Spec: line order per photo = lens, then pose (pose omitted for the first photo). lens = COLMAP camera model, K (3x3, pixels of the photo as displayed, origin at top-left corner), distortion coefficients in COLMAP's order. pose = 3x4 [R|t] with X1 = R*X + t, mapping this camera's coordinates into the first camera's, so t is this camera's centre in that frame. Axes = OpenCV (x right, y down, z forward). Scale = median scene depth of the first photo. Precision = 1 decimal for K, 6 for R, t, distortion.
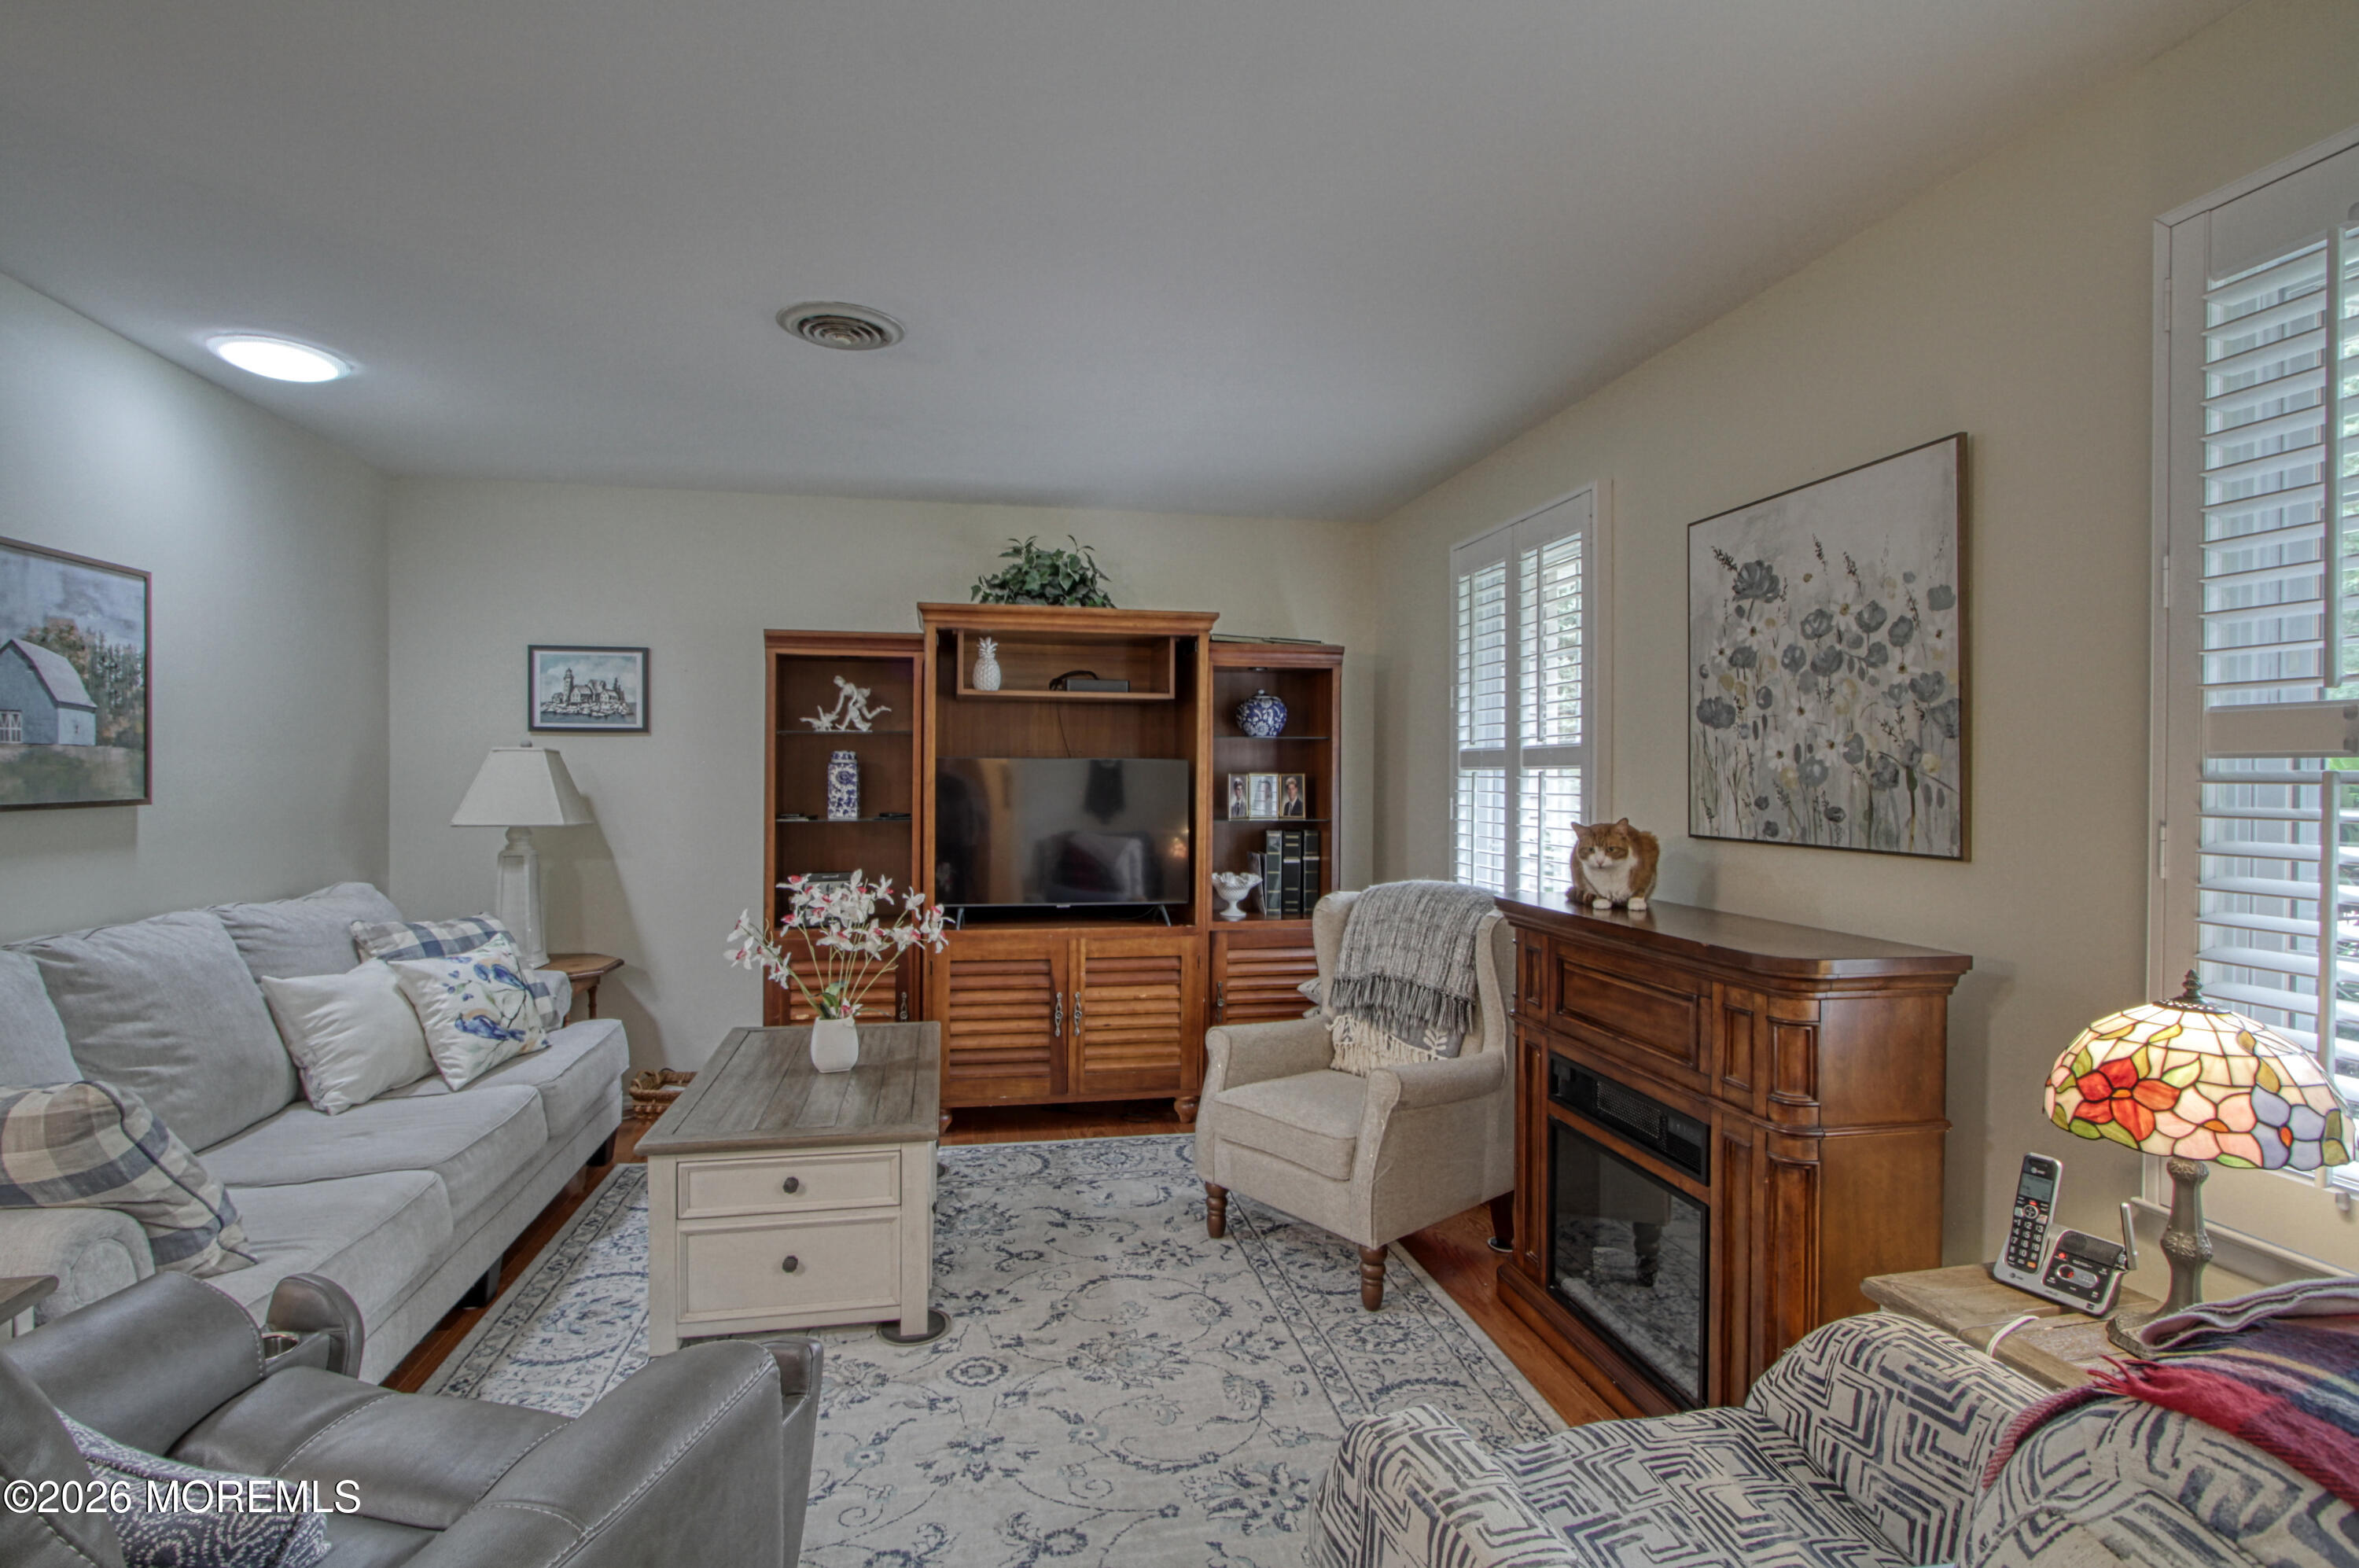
lens RADIAL K [[1185.9, 0, 1202.8], [0, 1185.9, 791.6], [0, 0, 1]] dist [-0.023431, 0.002580]
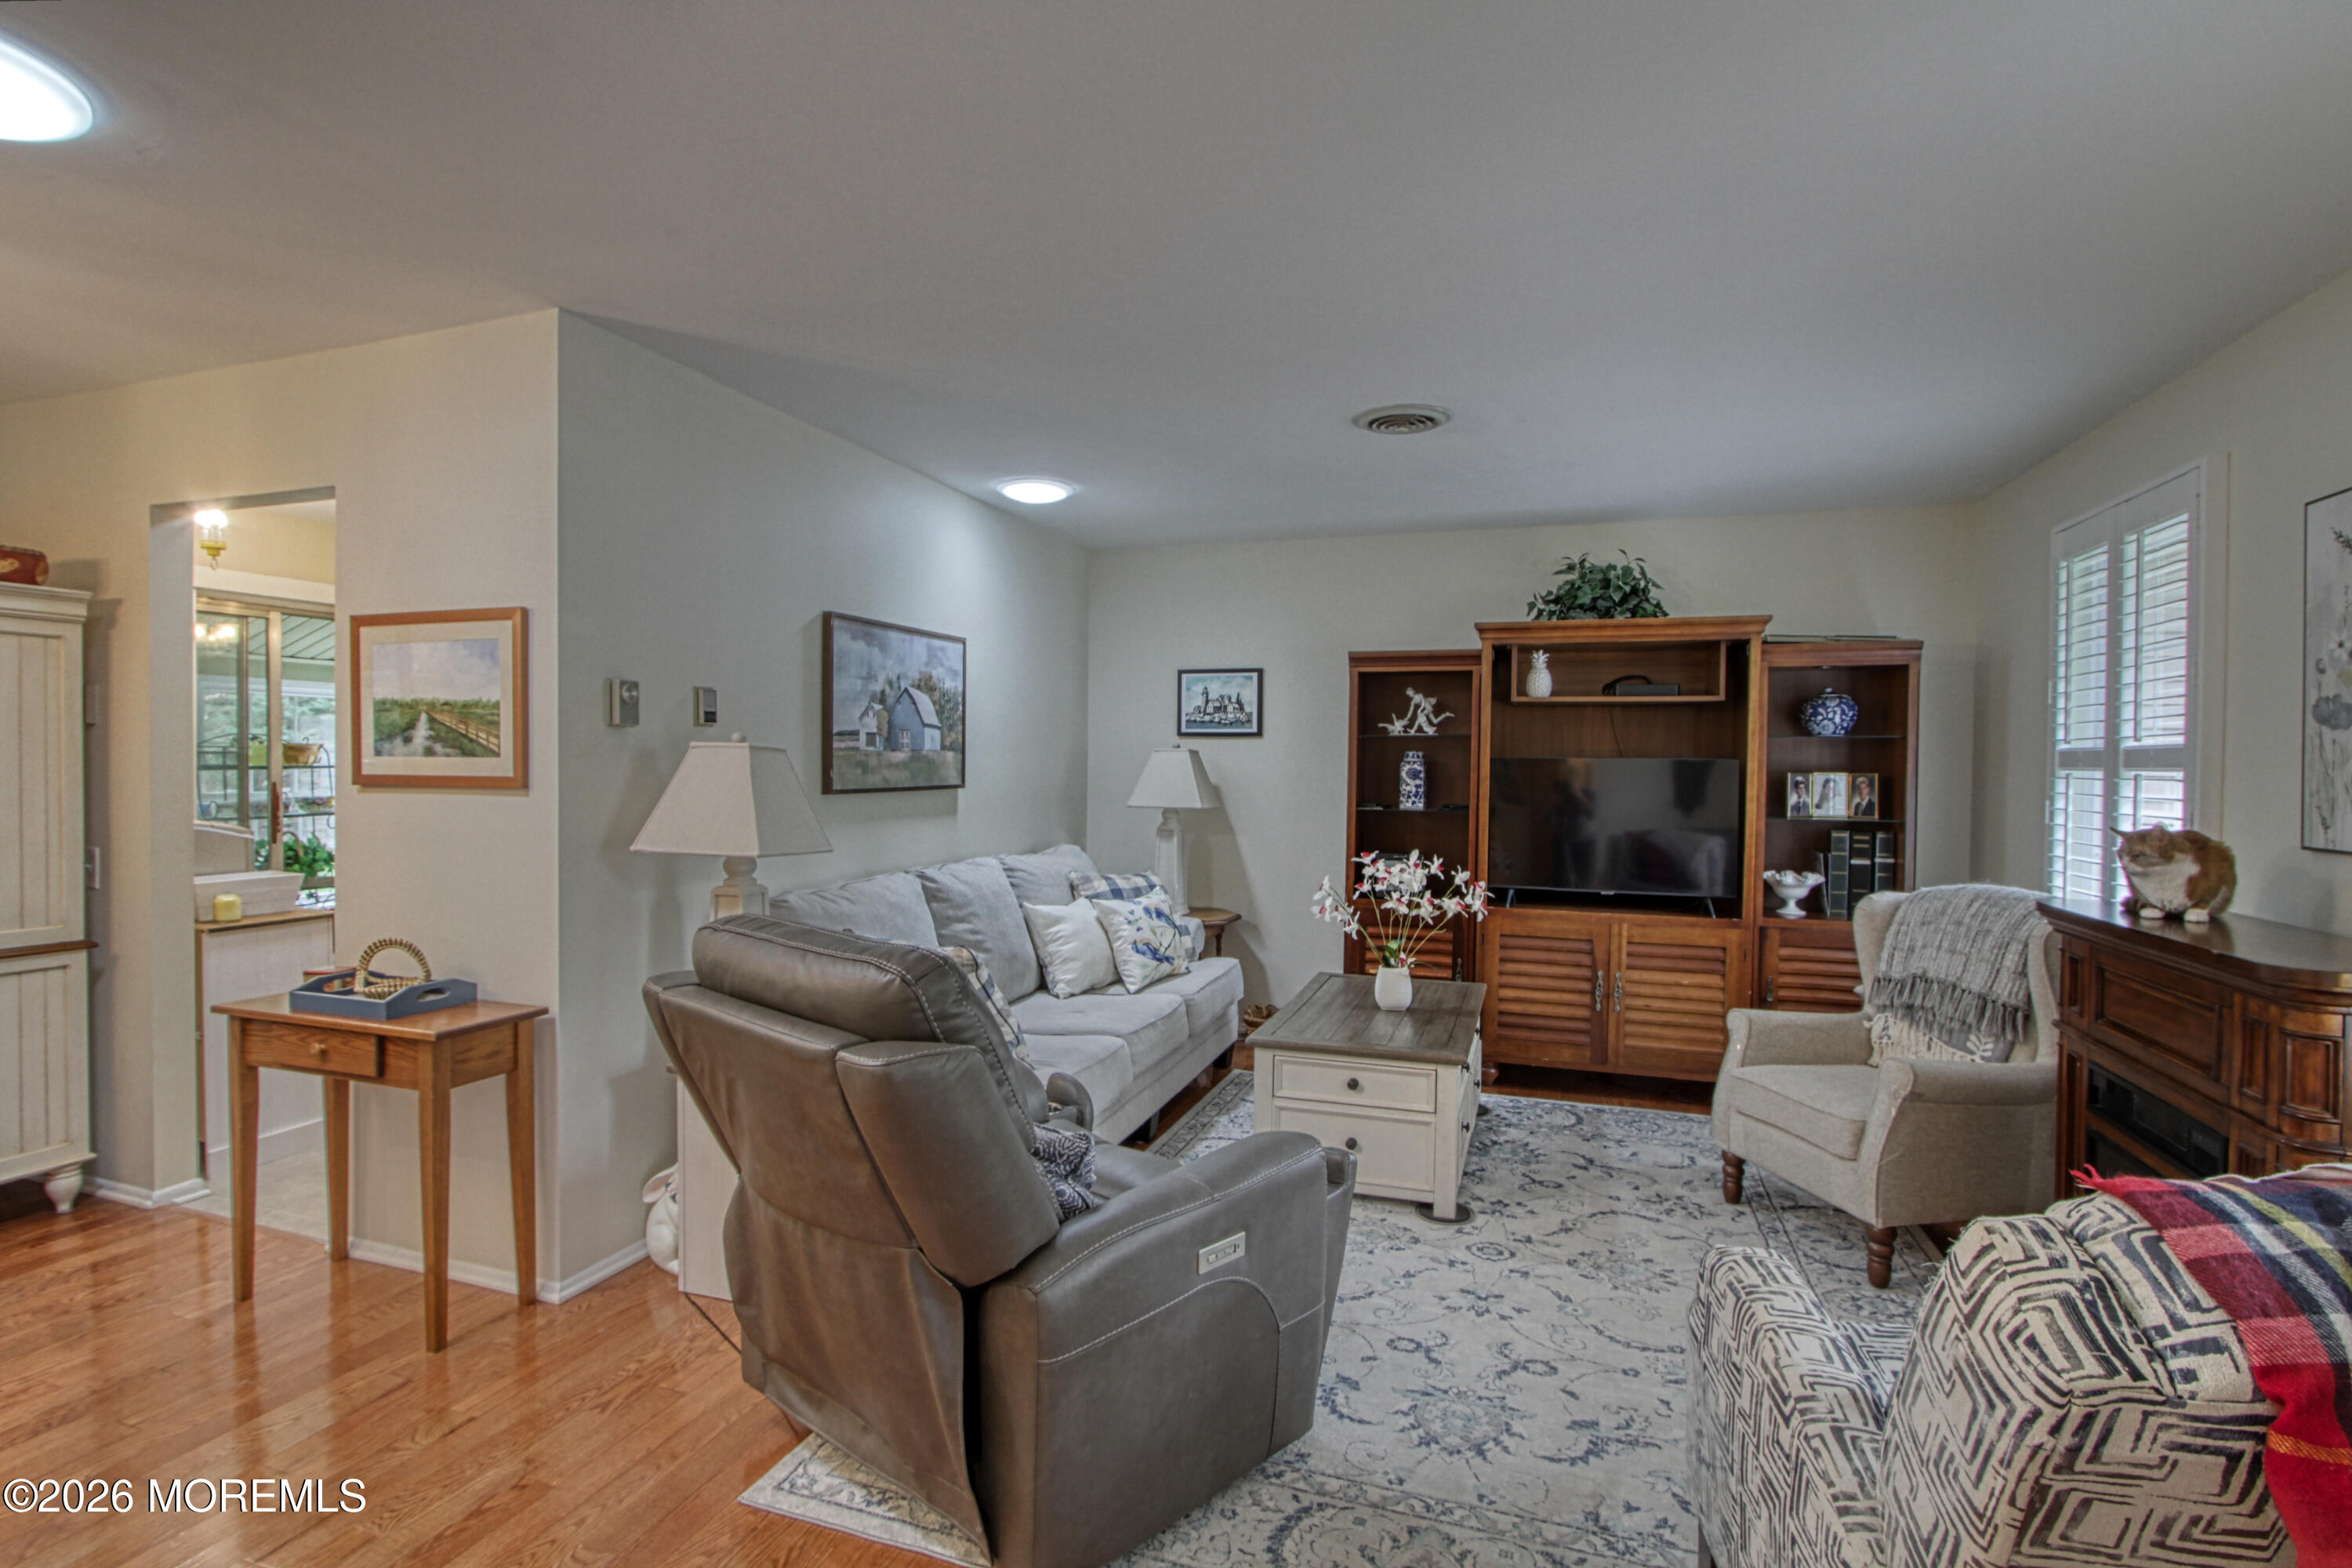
lens RADIAL K [[1182.3, 0, 1158.3], [0, 1182.3, 768.8], [0, 0, 1]] dist [-0.023431, 0.002580]
pose [[0.863611, 0.006830, -0.504113, 0.111347], [-0.013291, 0.999869, -0.009223, -0.003461], [0.503984, 0.014665, 0.863589, -0.226527]]
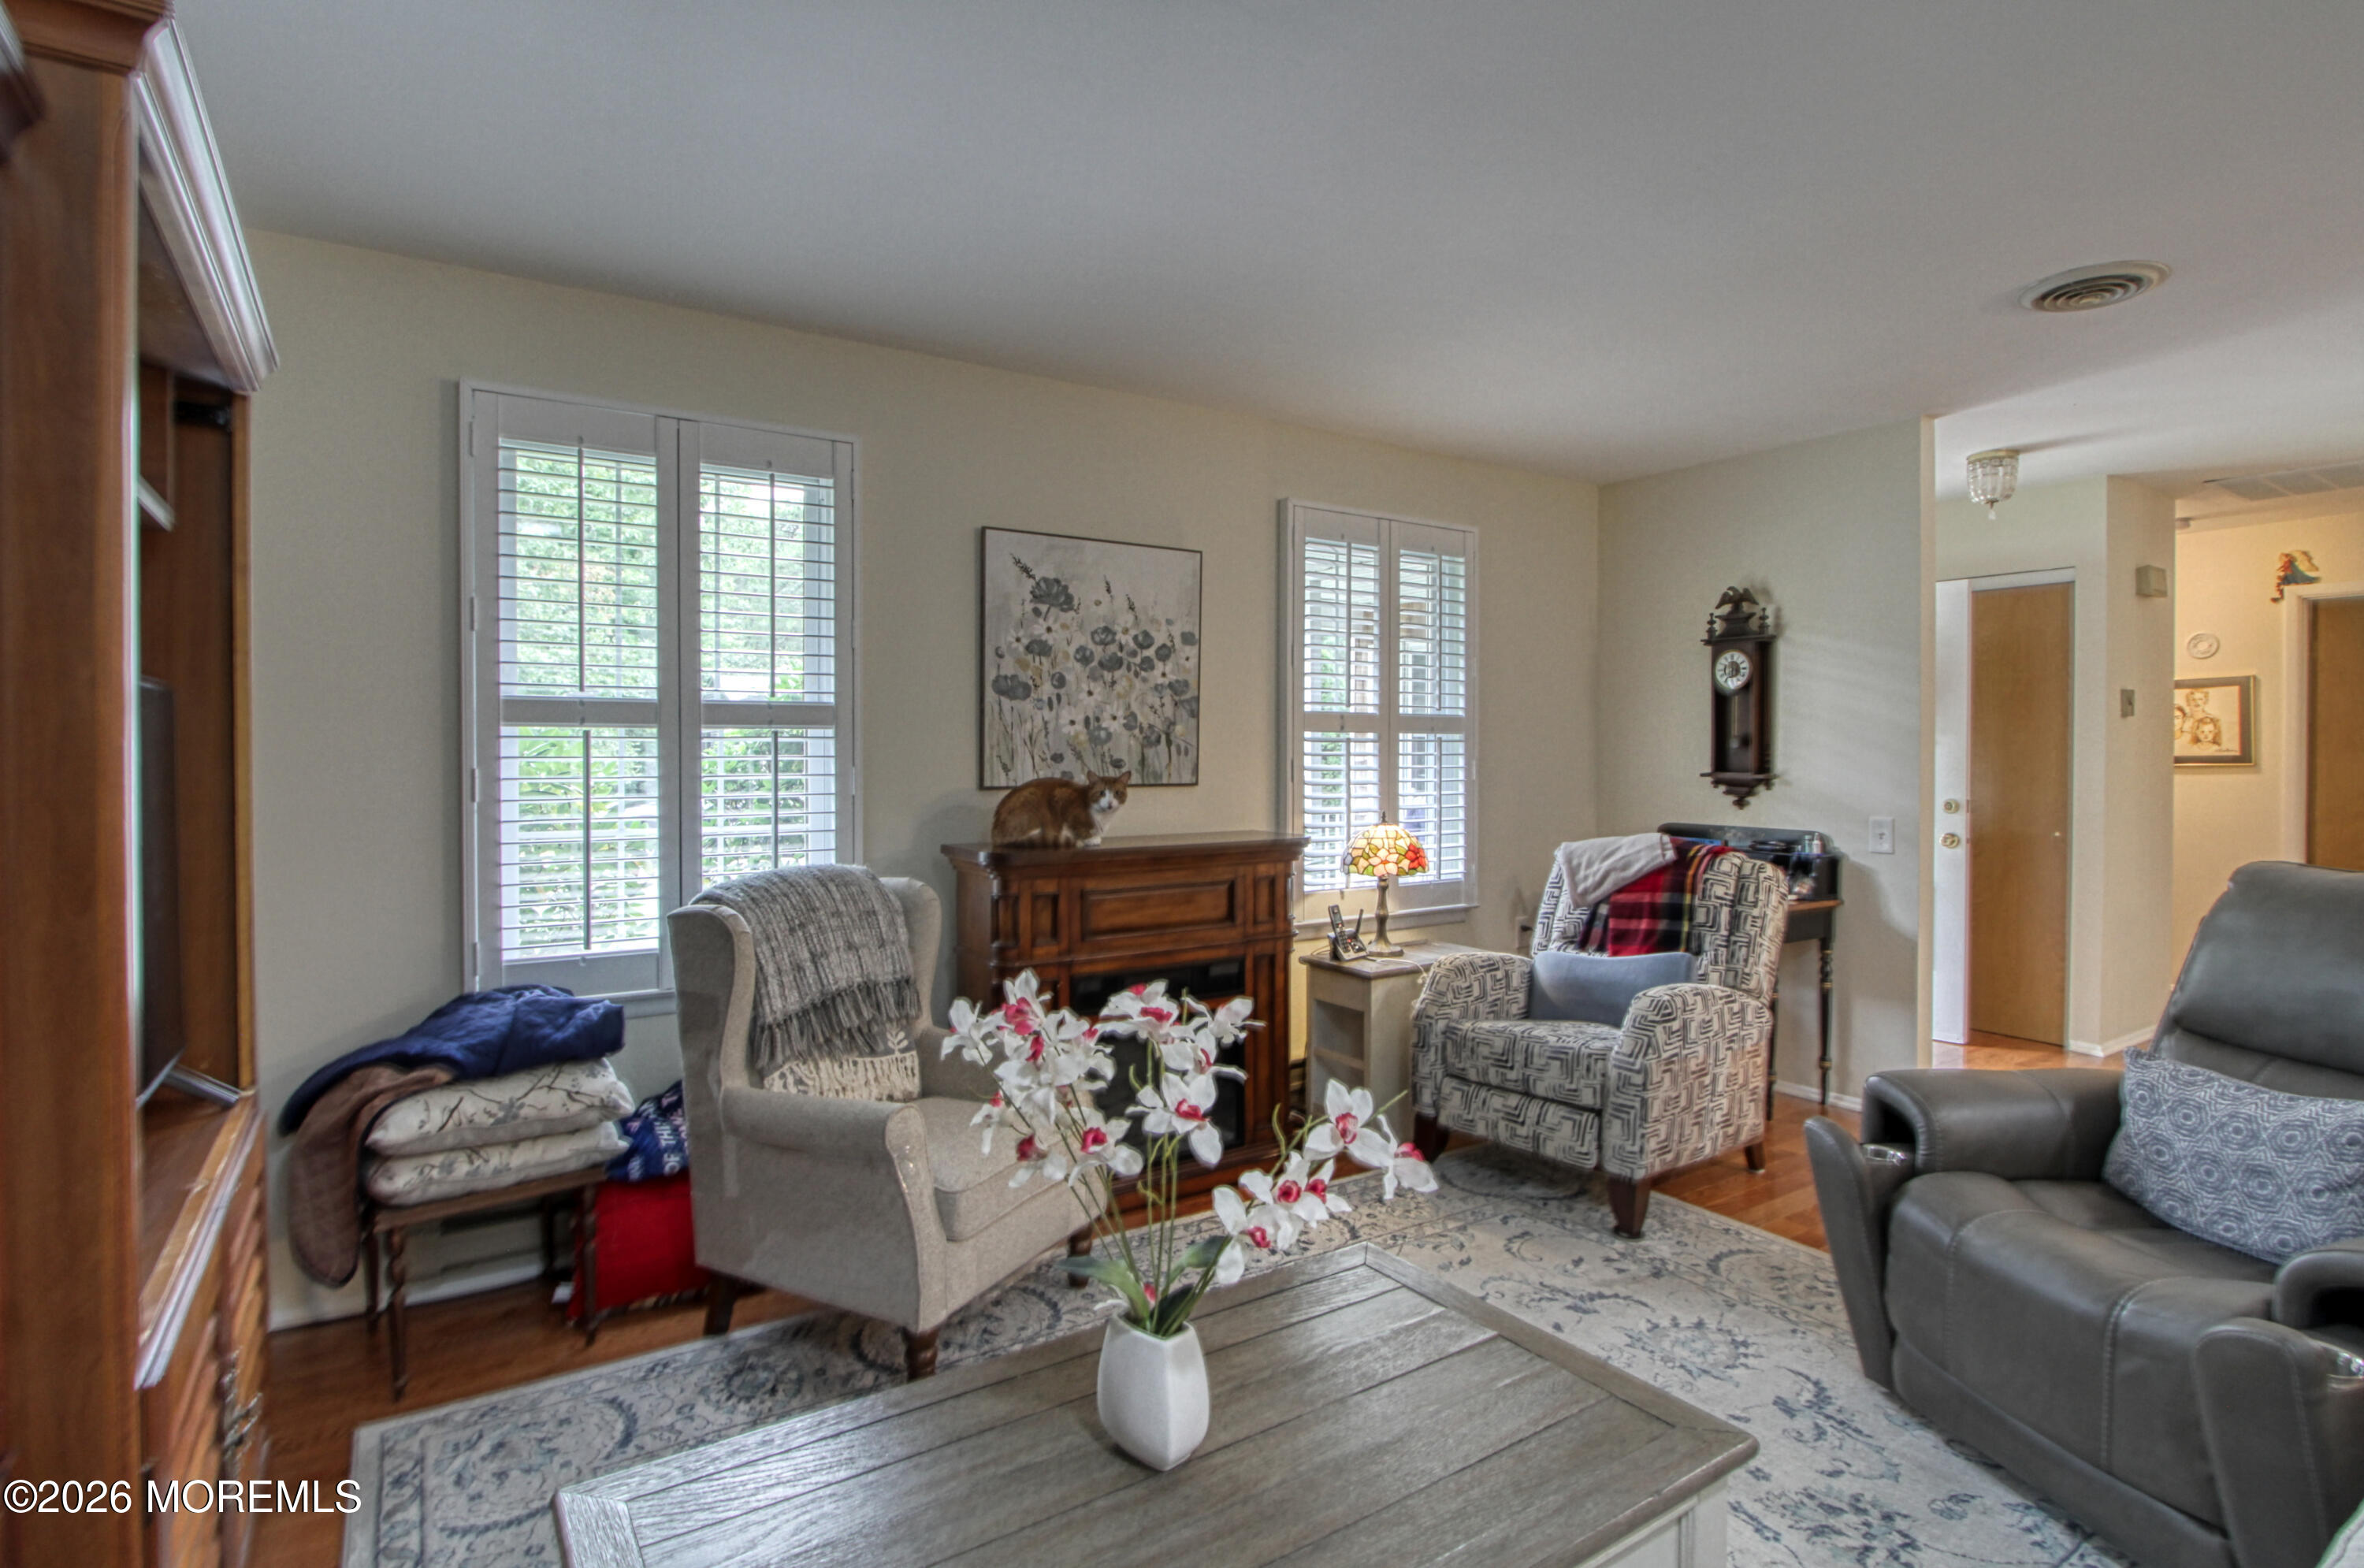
lens RADIAL K [[1188.3, 0, 1174.7], [0, 1188.3, 769.4], [0, 0, 1]] dist [-0.023431, 0.002580]
pose [[-0.388033, -0.008134, 0.921609, -0.839553], [0.017650, 0.999712, 0.016255, 0.003050], [-0.921476, 0.022574, -0.387778, 1.409220]]
